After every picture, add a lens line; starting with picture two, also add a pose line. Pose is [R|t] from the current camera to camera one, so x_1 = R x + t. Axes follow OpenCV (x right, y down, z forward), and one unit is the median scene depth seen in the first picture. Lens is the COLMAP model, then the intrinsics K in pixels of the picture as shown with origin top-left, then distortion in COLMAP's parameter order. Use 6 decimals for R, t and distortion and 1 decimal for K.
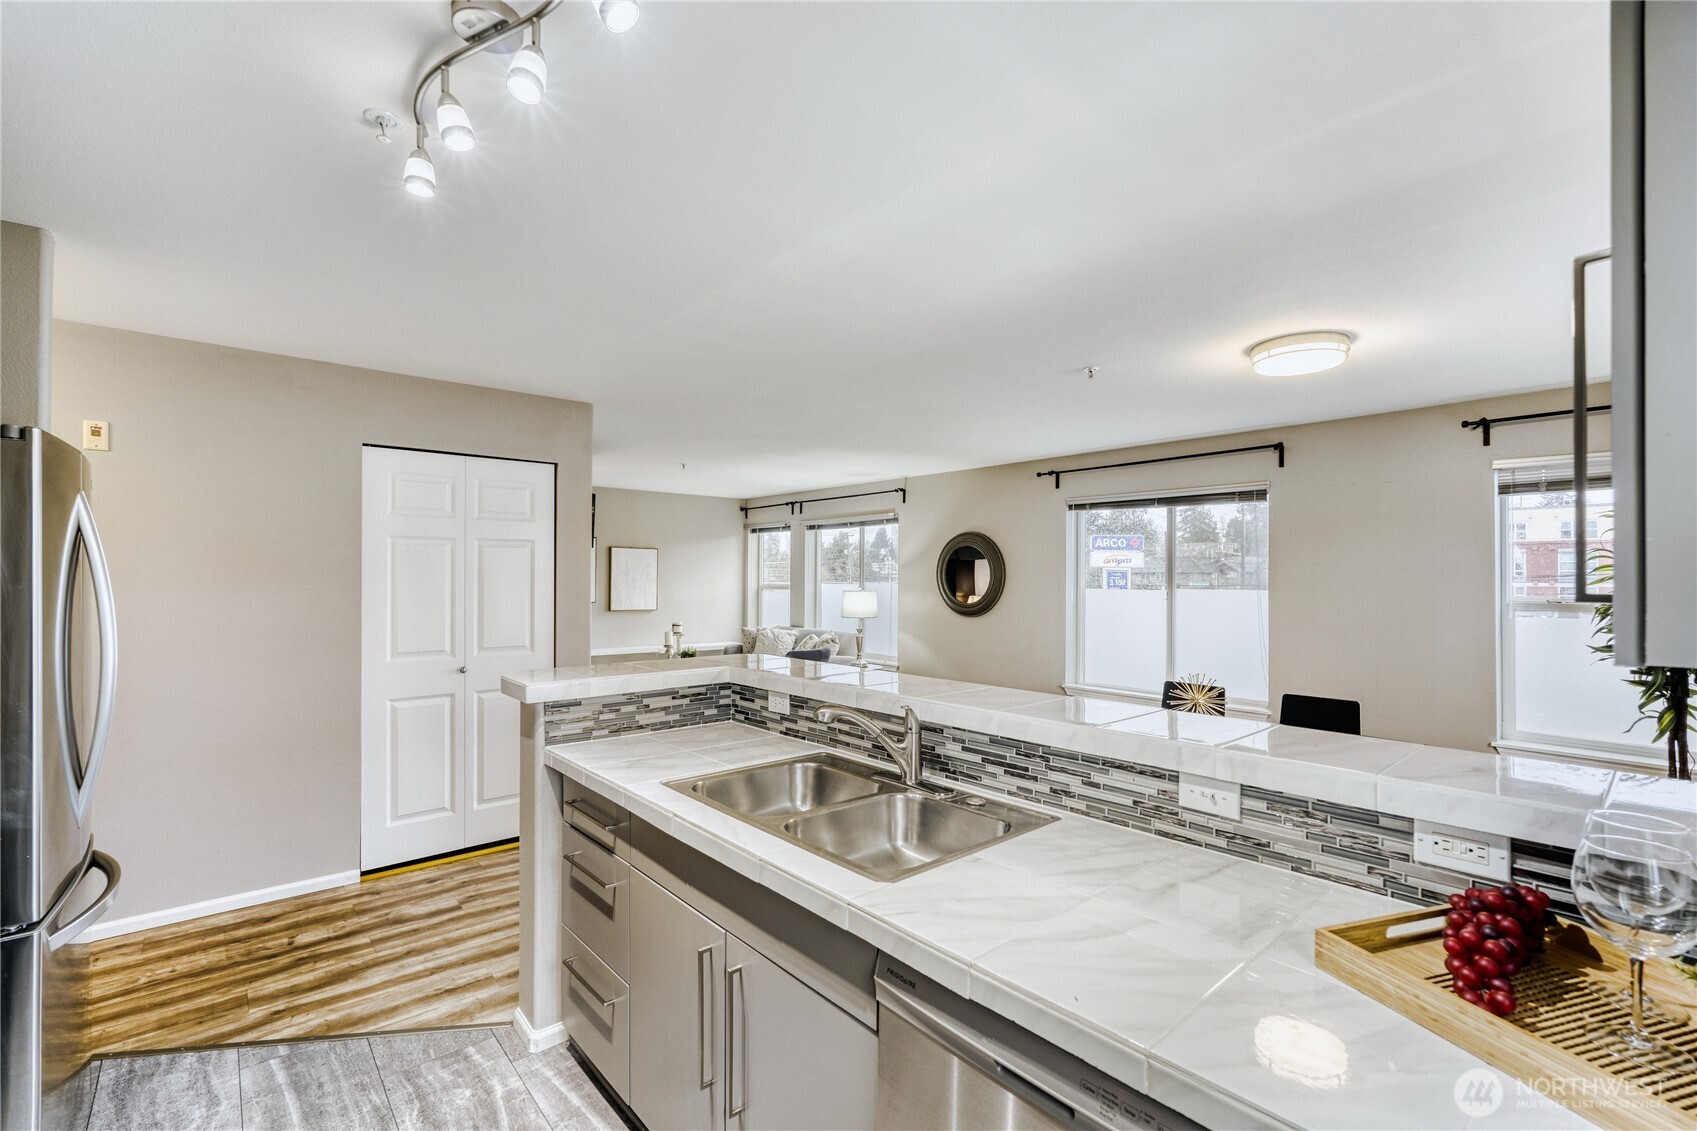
lens RADIAL K [[748.8, 0, 858.9], [0, 748.8, 563.7], [0, 0, 1]] dist [-0.004157, 0.000154]
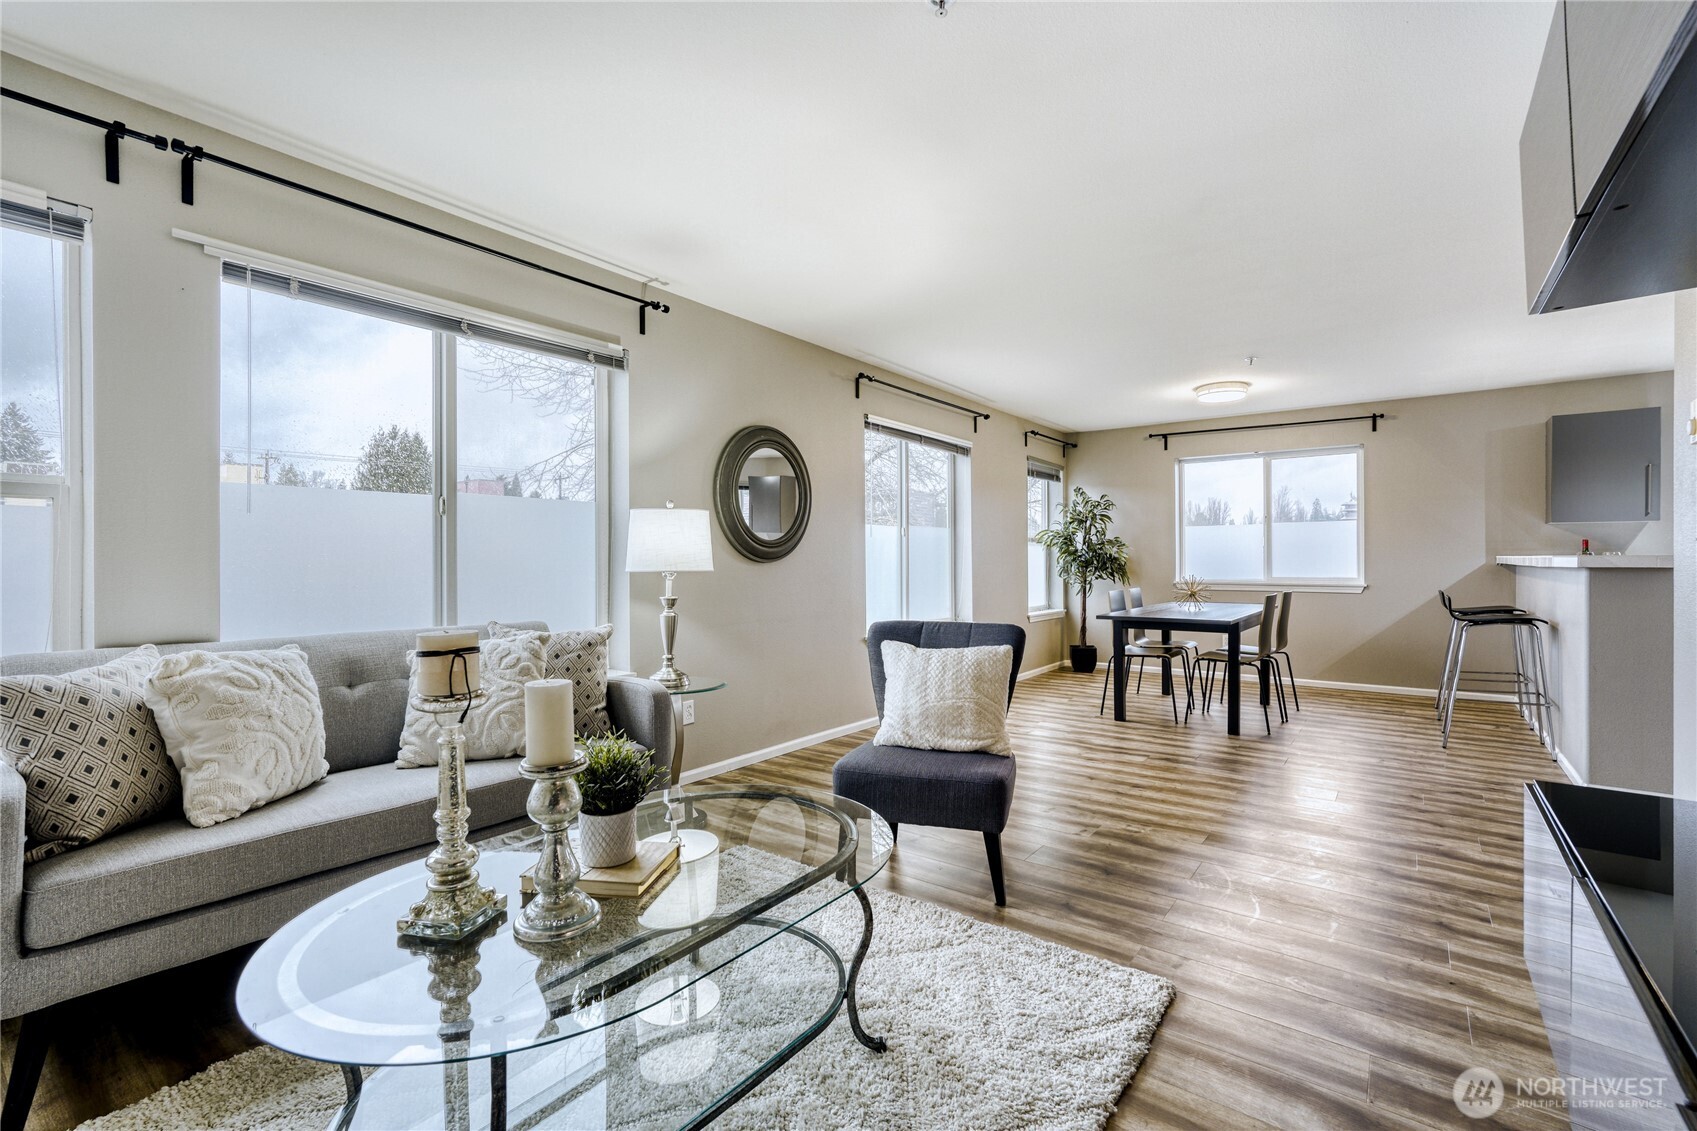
lens RADIAL K [[735.5, 0, 848.5], [0, 735.5, 565.5], [0, 0, 1]] dist [-0.009785, 0.000051]
pose [[-0.191187, -0.013457, 0.981461, -0.389548], [-0.017113, 0.999800, 0.010375, 0.054830], [-0.981404, -0.014812, -0.191379, 0.875462]]
